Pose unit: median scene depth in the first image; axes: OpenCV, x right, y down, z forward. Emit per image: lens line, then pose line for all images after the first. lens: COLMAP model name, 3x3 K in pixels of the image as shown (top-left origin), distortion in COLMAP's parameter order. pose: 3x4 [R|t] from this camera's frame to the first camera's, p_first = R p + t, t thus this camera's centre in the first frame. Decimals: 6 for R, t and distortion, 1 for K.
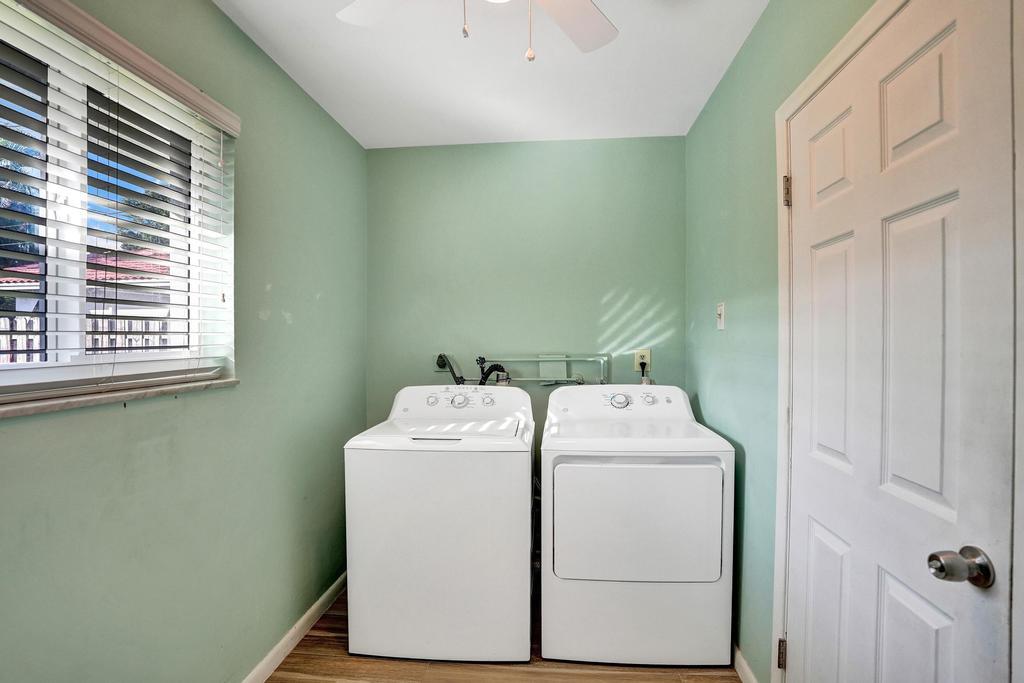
lens RADIAL K [[547.1, 0, 526.9], [0, 547.1, 337.4], [0, 0, 1]] dist [-0.085096, 0.036991]
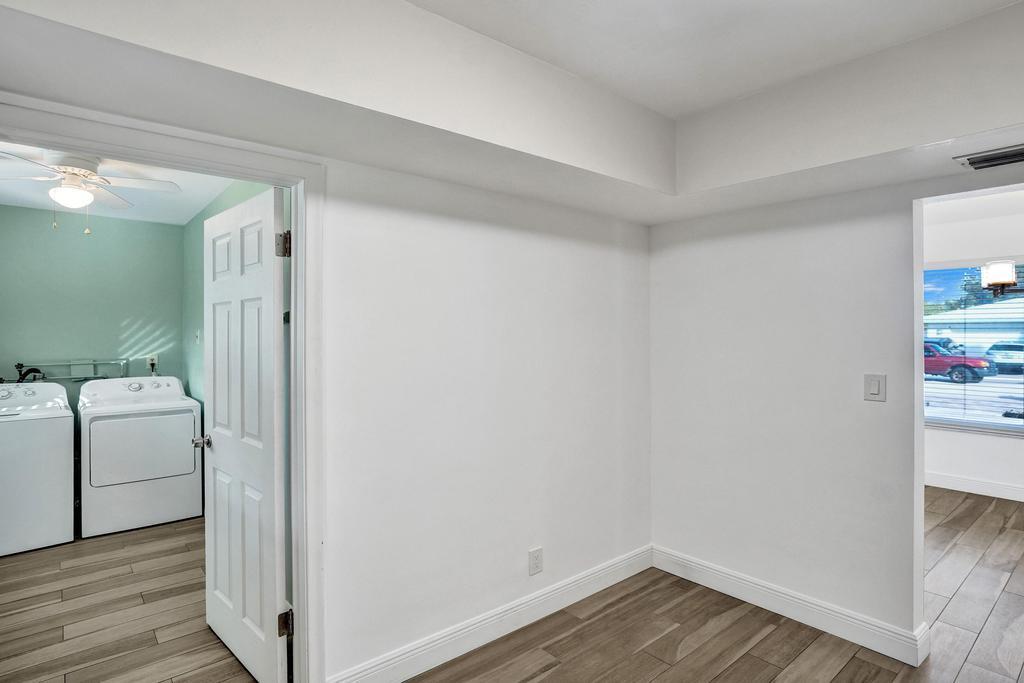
lens RADIAL K [[541.1, 0, 505.0], [0, 541.1, 328.3], [0, 0, 1]] dist [-0.055686, 0.031548]
pose [[0.718454, 0.008817, 0.695519, -0.144928], [-0.000705, 0.999928, -0.011948, -0.043490], [-0.695574, 0.008094, 0.718408, -0.946526]]
